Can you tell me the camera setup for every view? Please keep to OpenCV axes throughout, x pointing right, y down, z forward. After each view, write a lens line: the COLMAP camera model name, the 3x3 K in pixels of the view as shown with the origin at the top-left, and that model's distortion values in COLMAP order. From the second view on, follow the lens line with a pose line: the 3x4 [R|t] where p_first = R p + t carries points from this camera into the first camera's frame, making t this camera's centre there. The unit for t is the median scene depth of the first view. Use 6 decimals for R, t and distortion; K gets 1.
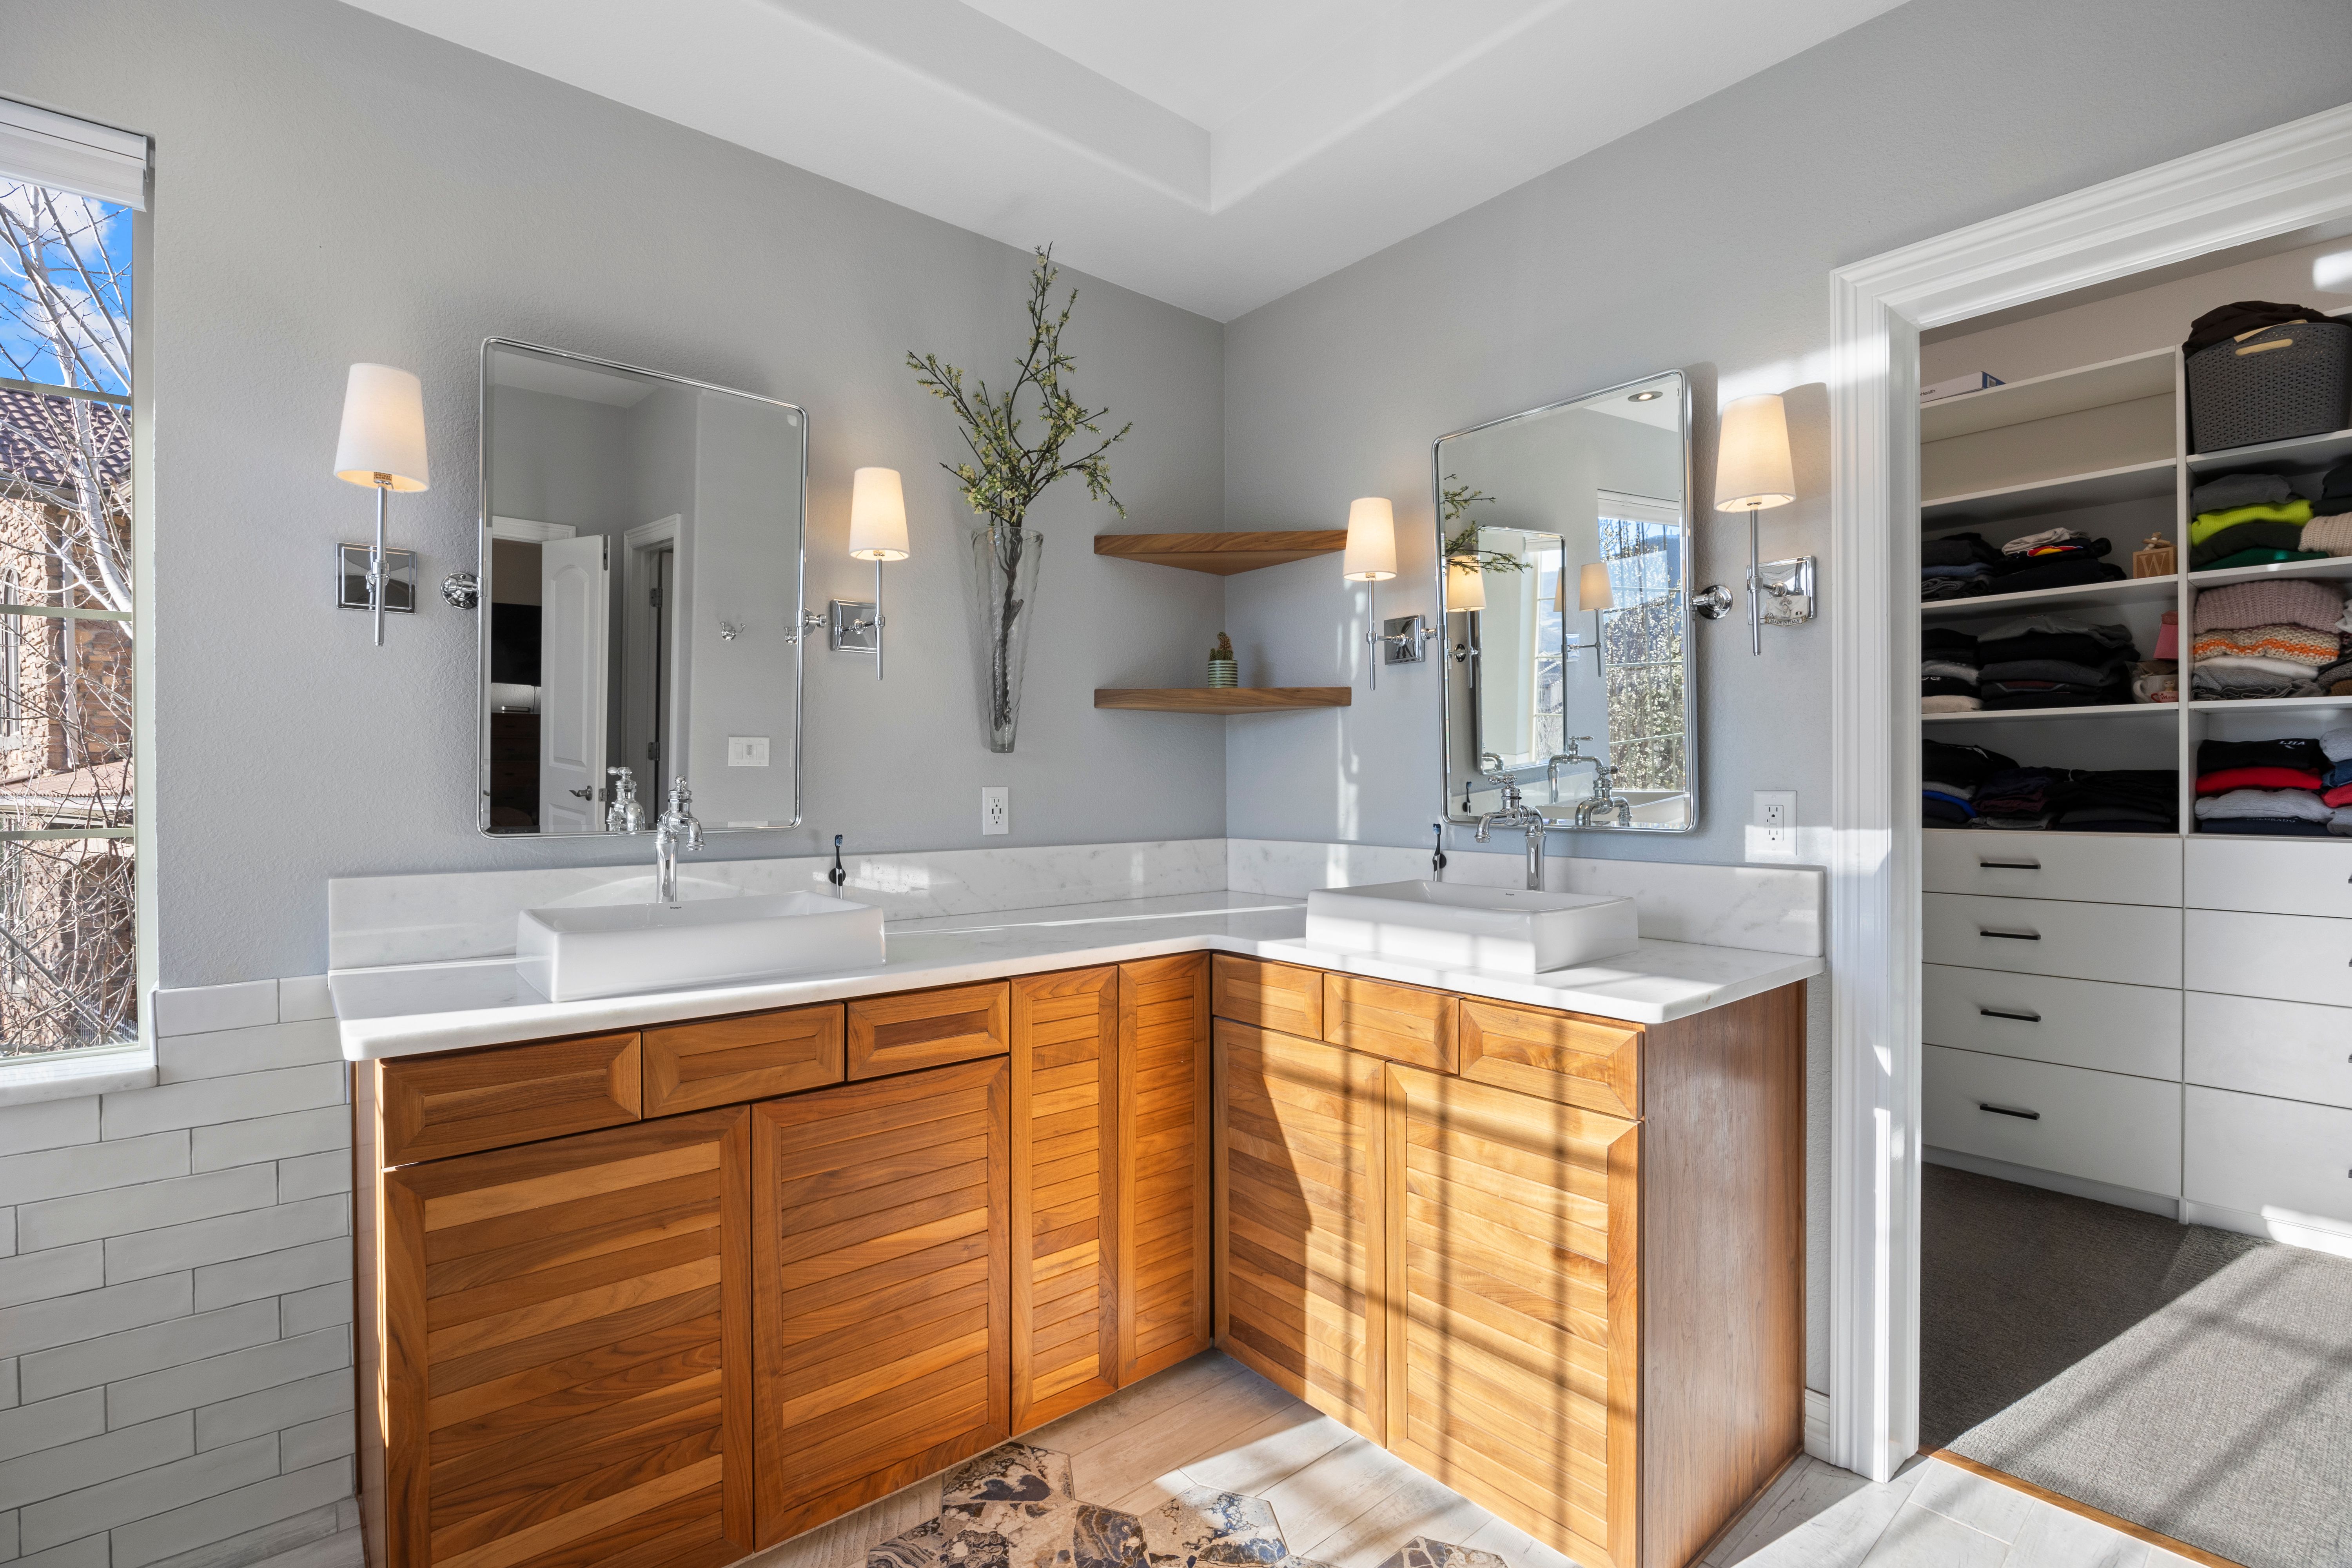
lens RADIAL K [[1074.9, 0, 1181.1], [0, 1074.9, 789.2], [0, 0, 1]] dist [-0.015387, -0.000520]
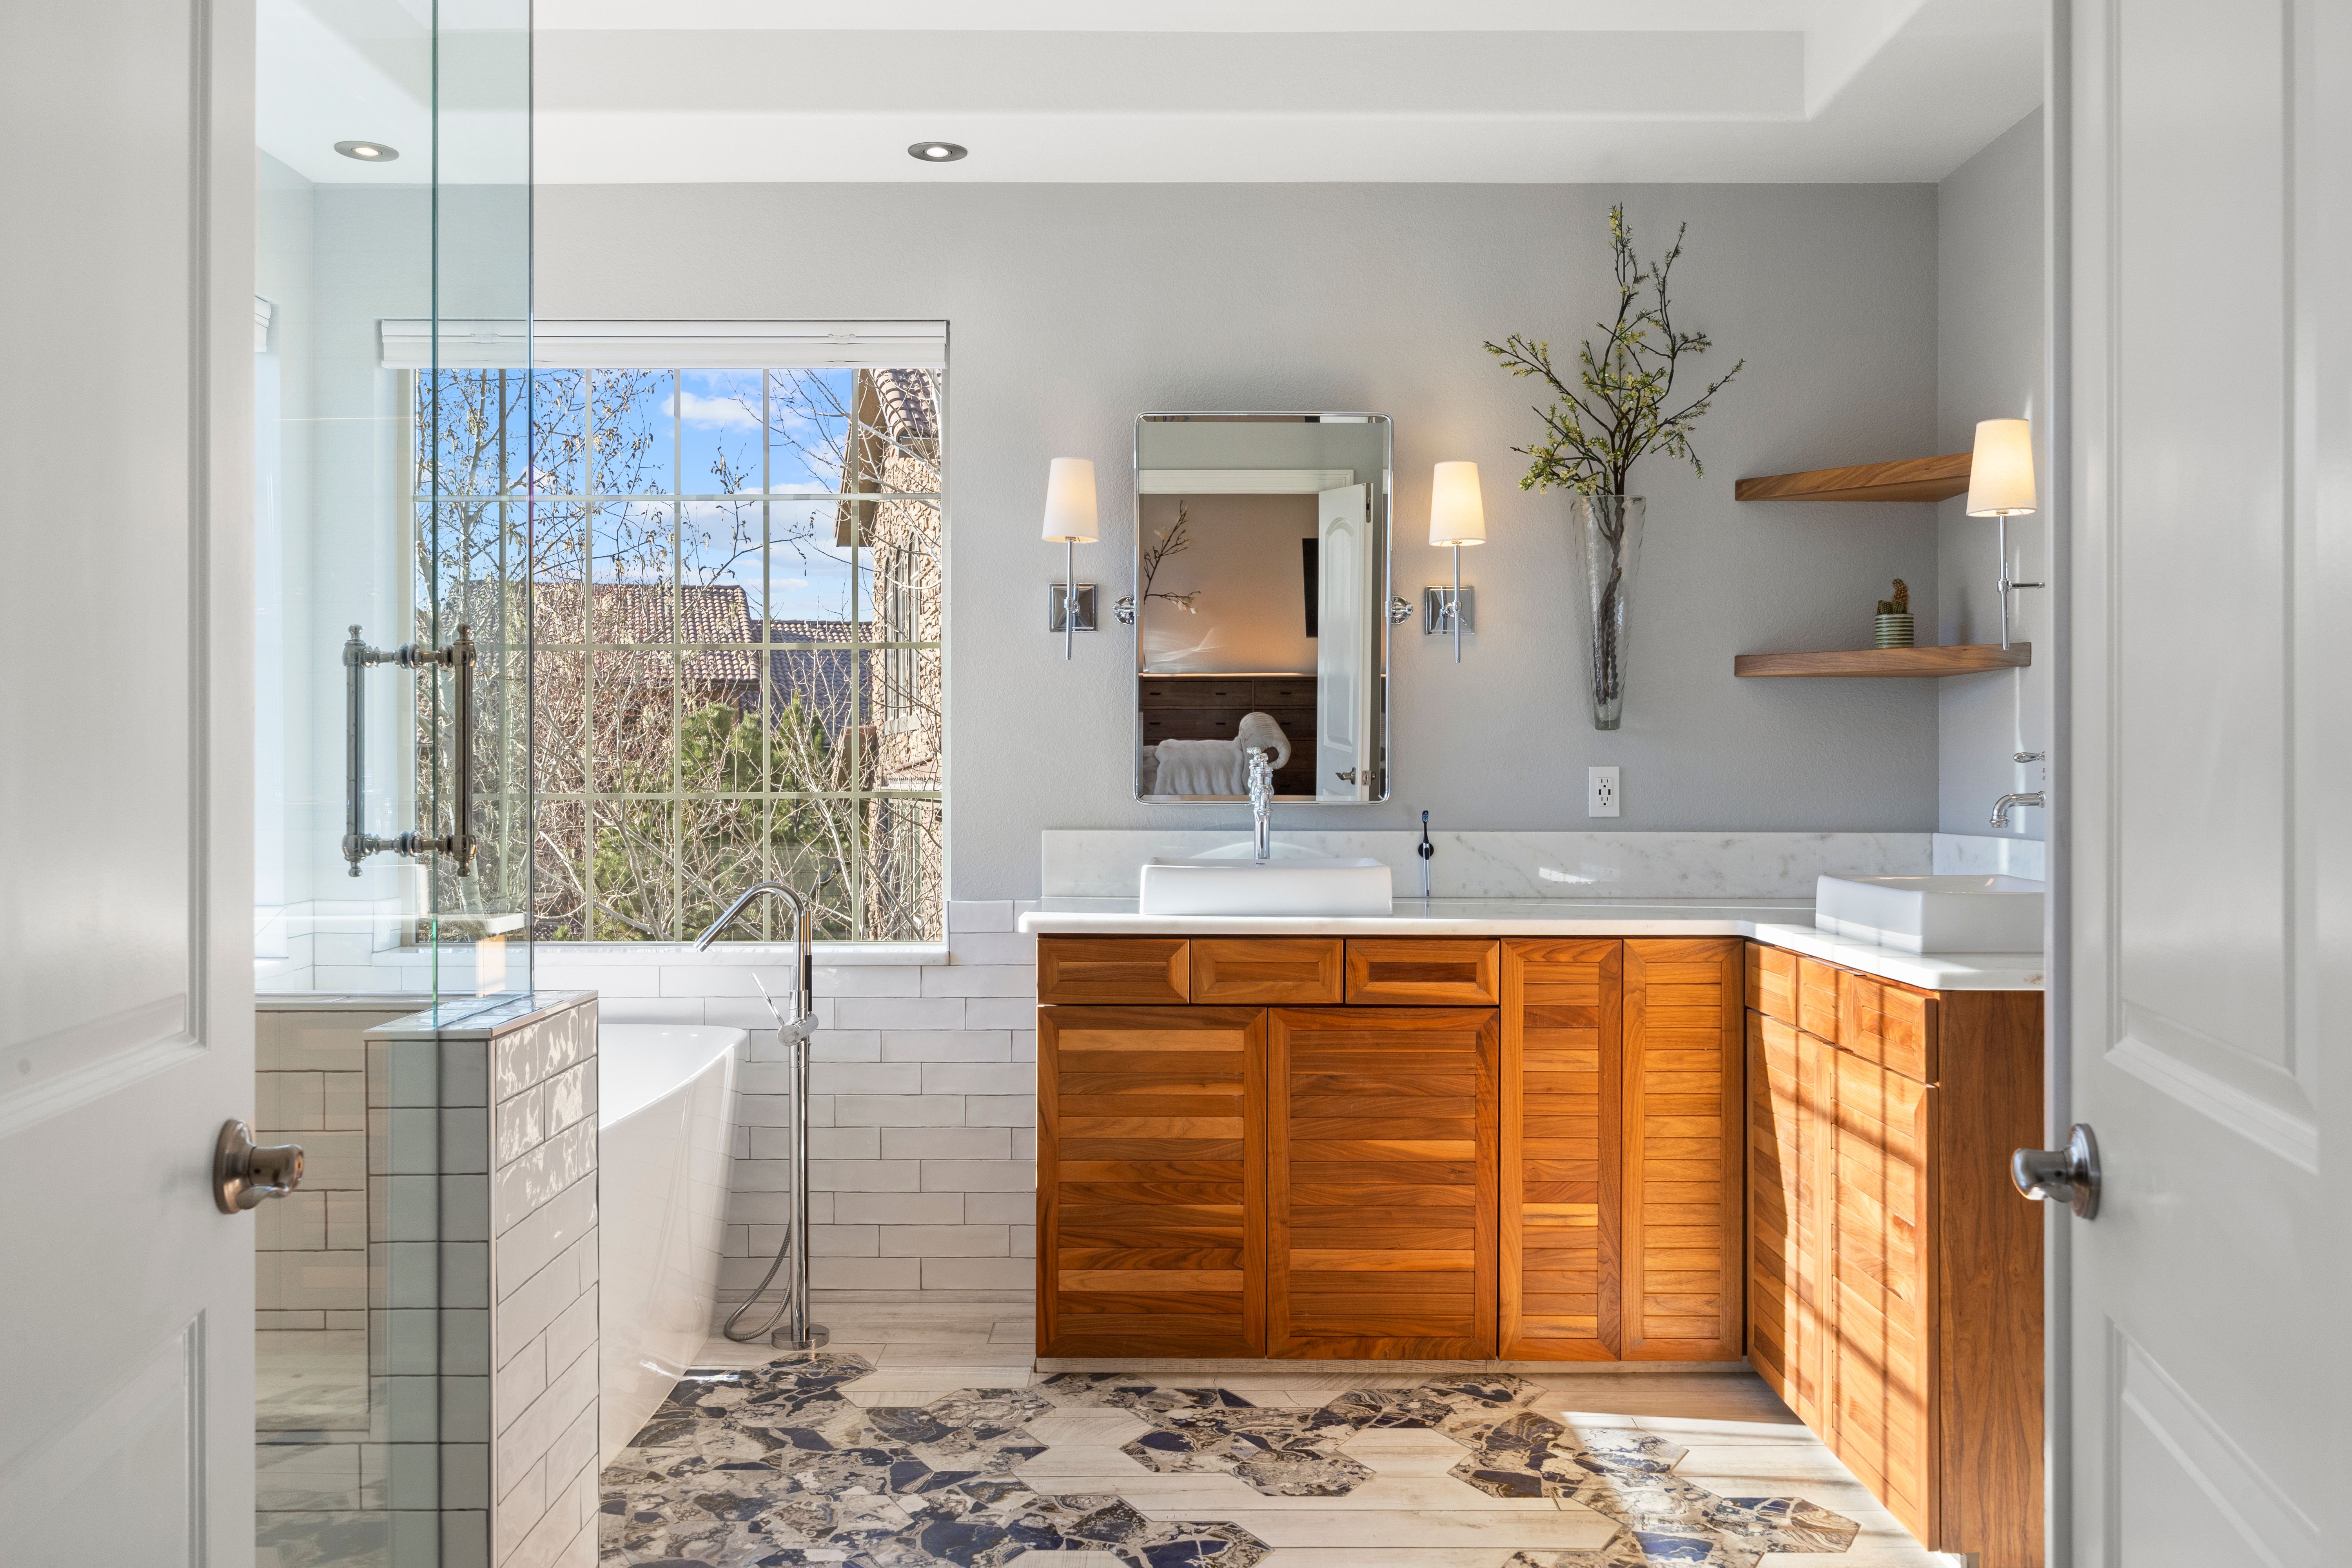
lens RADIAL K [[1946.5, 0, 1174.9], [0, 1946.5, 777.8], [0, 0, 1]] dist [0.005582, -0.001204]
pose [[0.759246, 0.005277, -0.650782, 0.899195], [-0.007080, 0.999975, -0.000151, 0.015006], [0.650765, 0.004722, 0.759264, -0.743435]]
